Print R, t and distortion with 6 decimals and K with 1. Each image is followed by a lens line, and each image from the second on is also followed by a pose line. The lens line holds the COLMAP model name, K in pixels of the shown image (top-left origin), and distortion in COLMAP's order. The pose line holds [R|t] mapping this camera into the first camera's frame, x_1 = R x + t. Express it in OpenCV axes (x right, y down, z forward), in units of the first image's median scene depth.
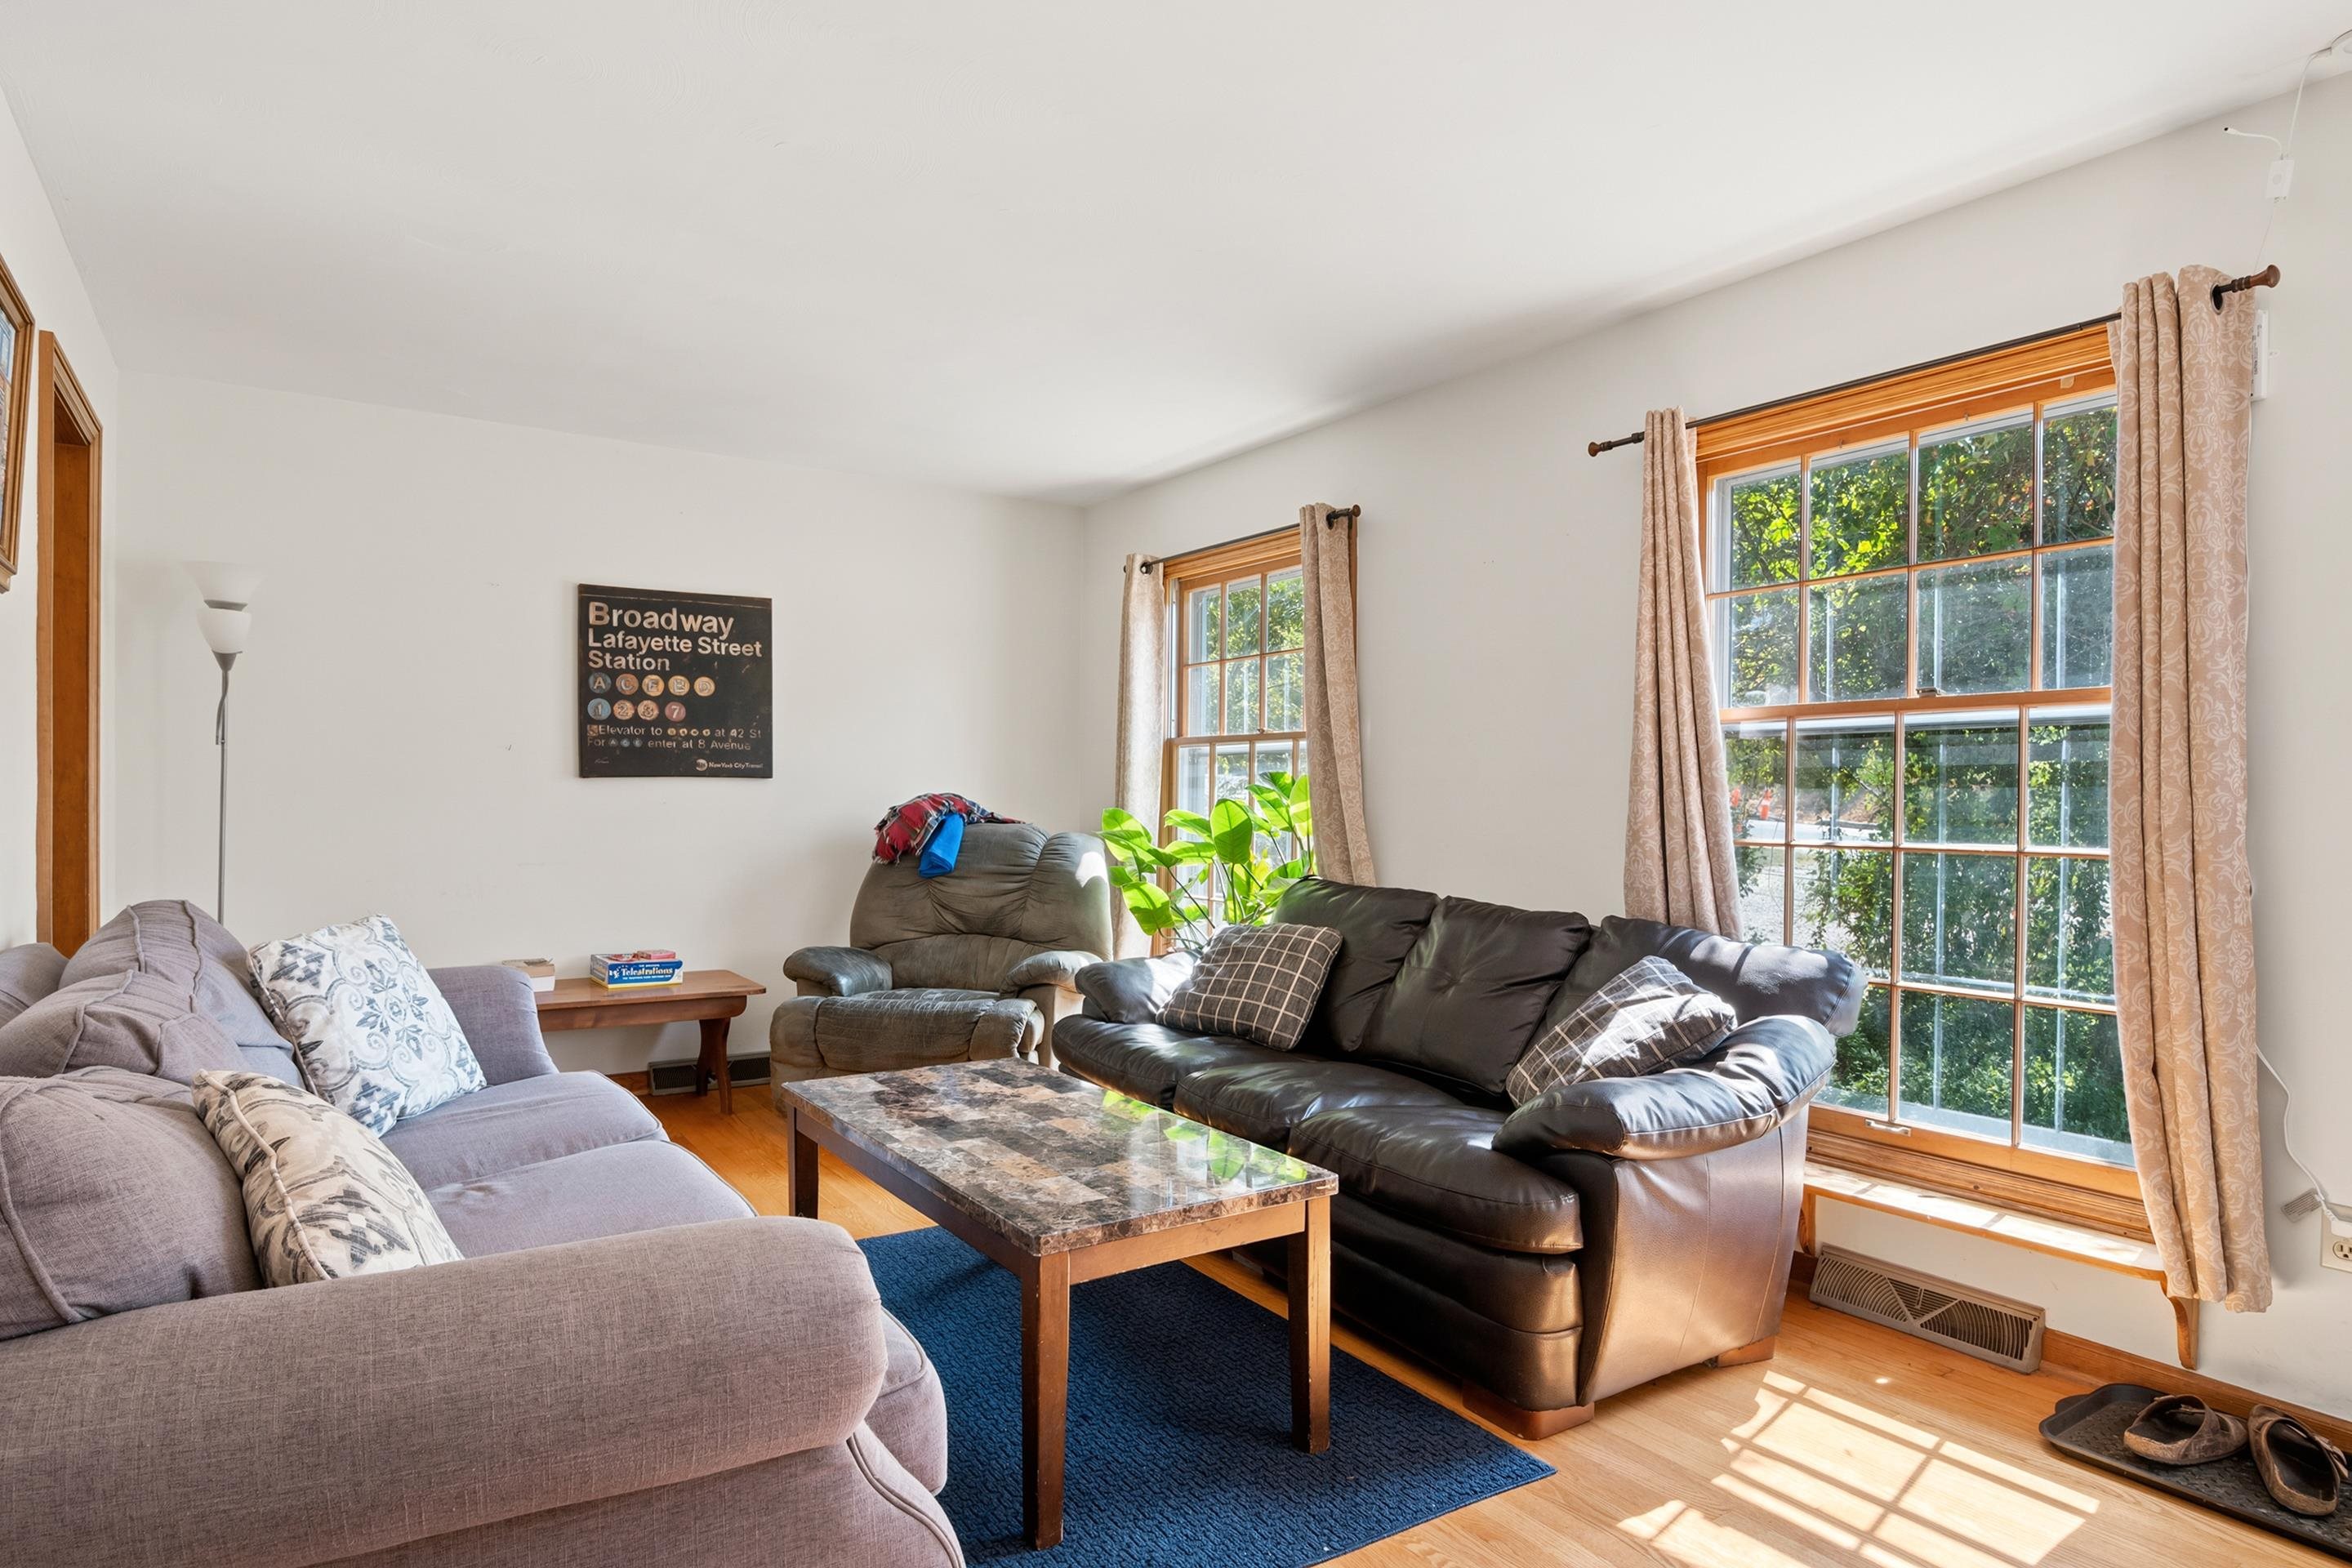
lens RADIAL K [[1336.2, 0, 1137.1], [0, 1336.2, 817.3], [0, 0, 1]] dist [-0.014804, 0.003130]
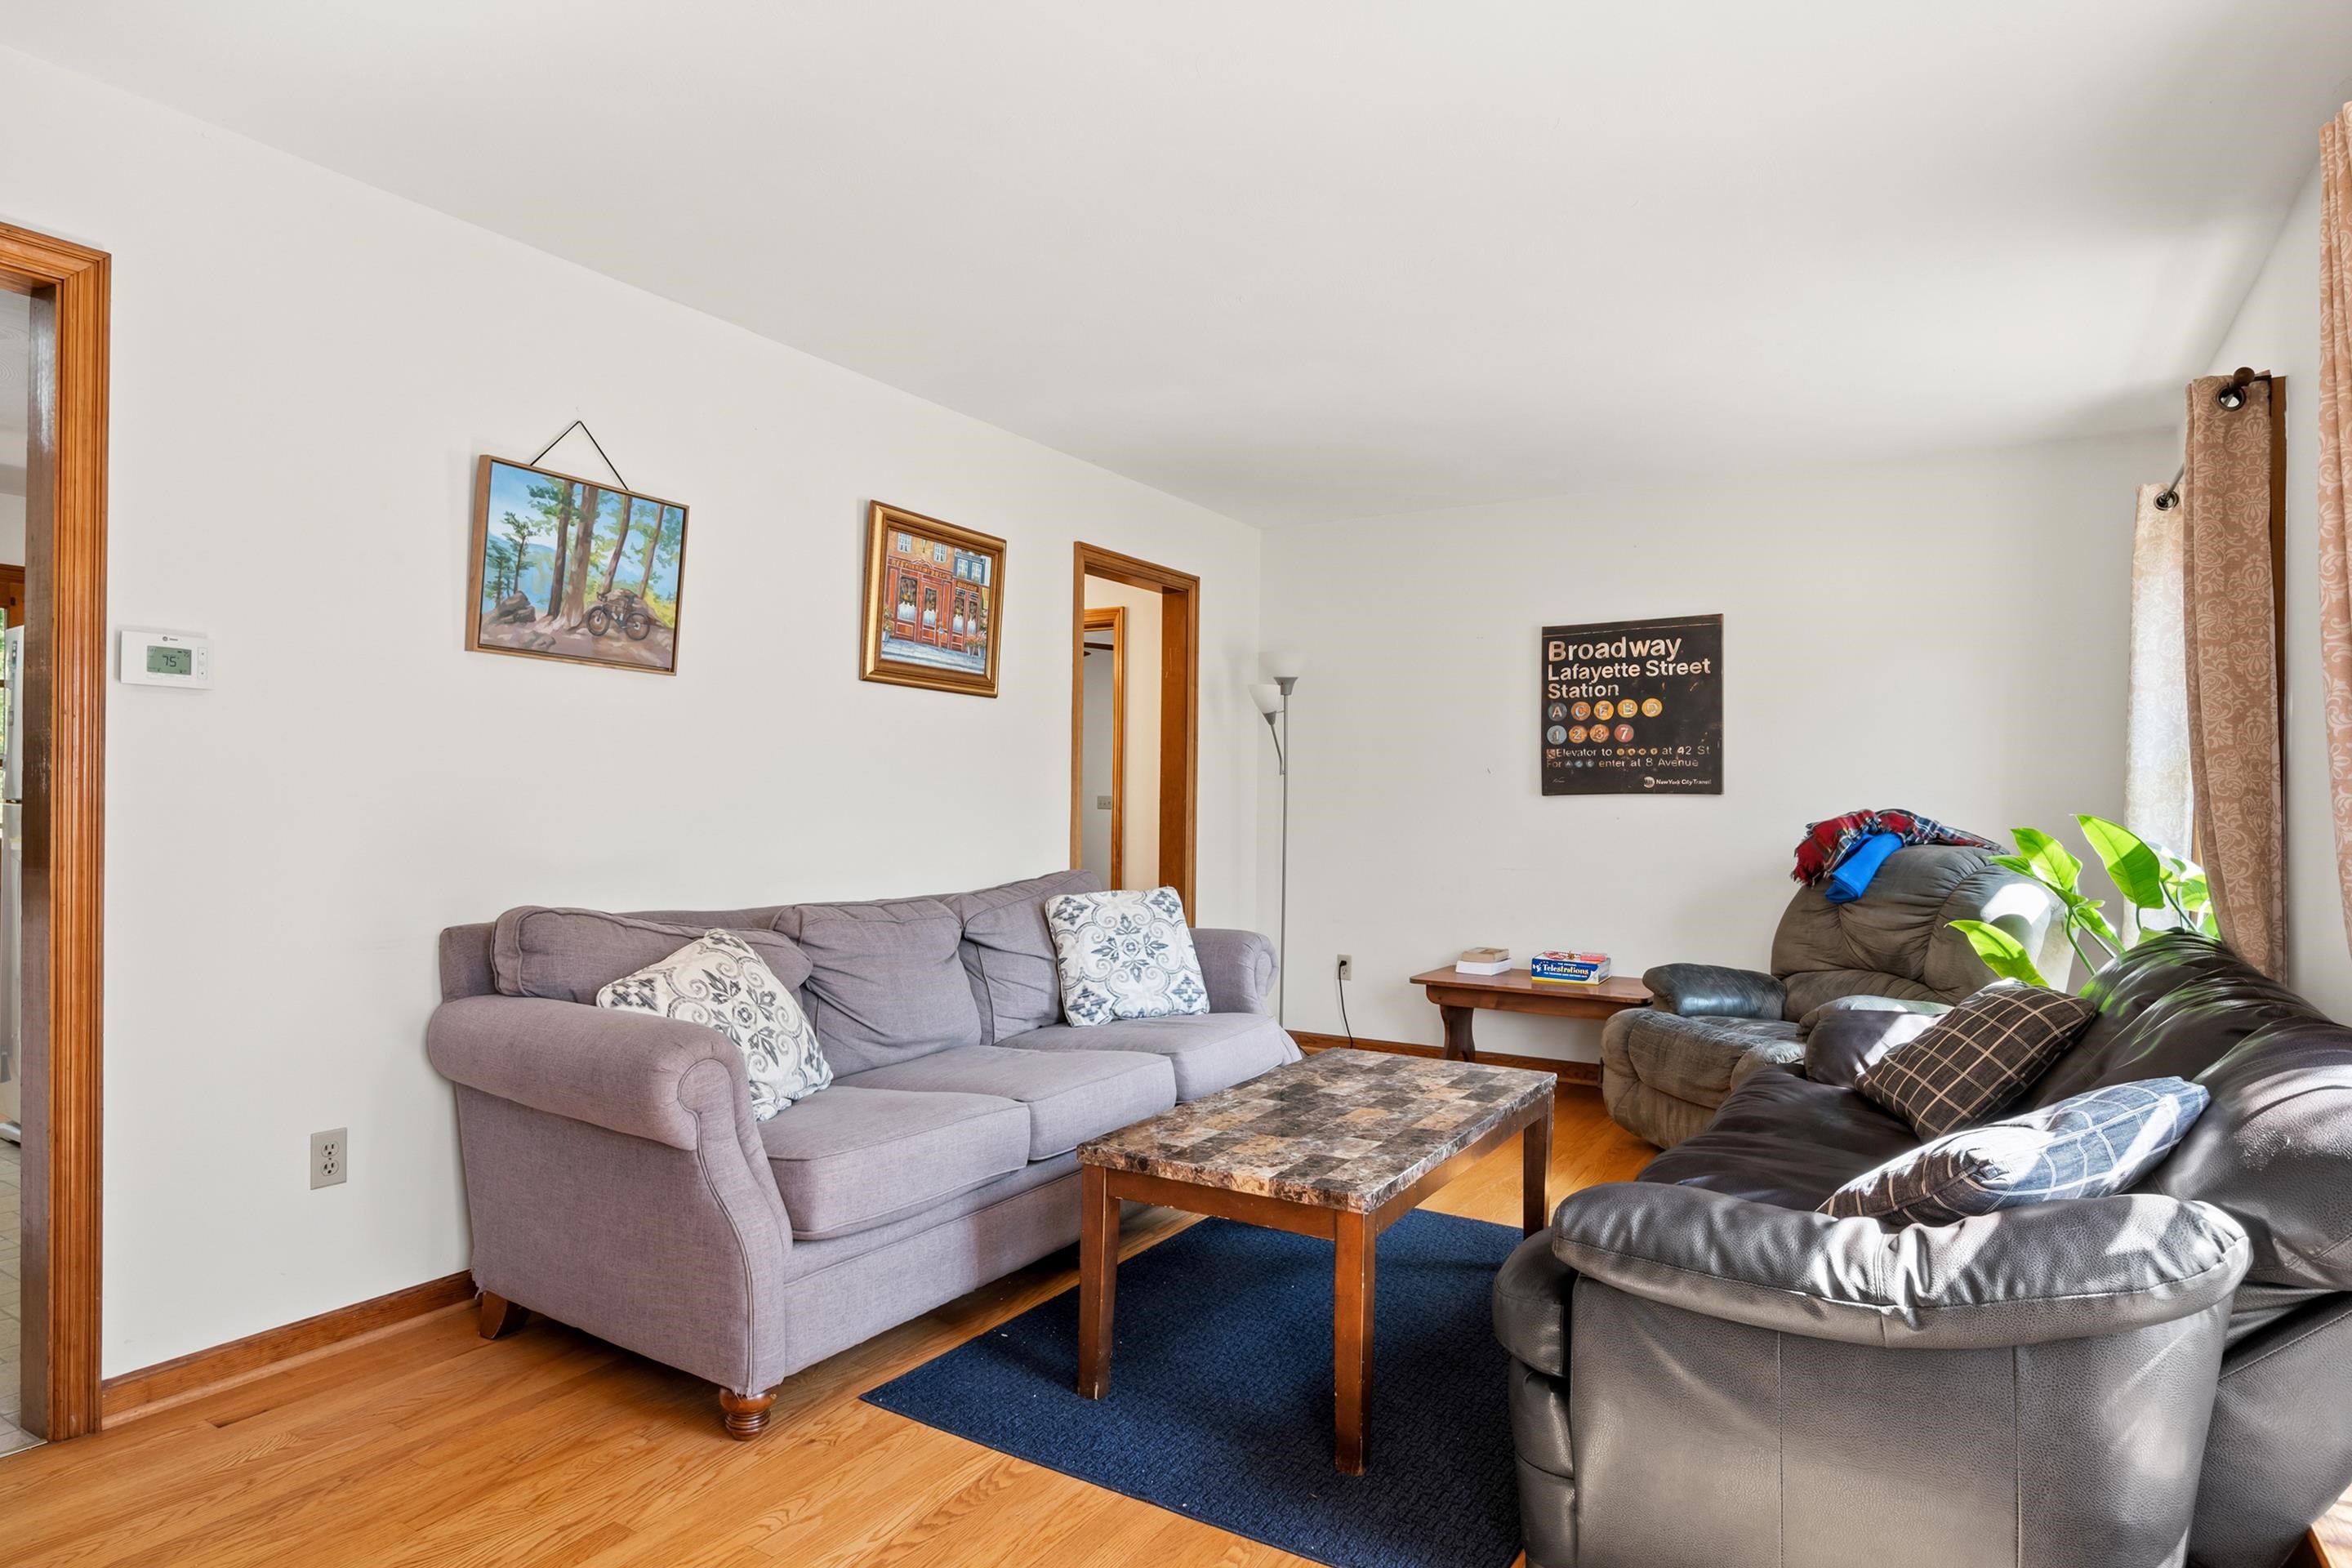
lens RADIAL K [[1336.2, 0, 1165.5], [0, 1336.2, 797.5], [0, 0, 1]] dist [-0.014804, 0.003130]
pose [[0.409315, -0.007770, -0.912360, 0.487663], [-0.020921, 0.999621, -0.017899, -0.000640], [0.912153, 0.026414, 0.408998, 0.229994]]
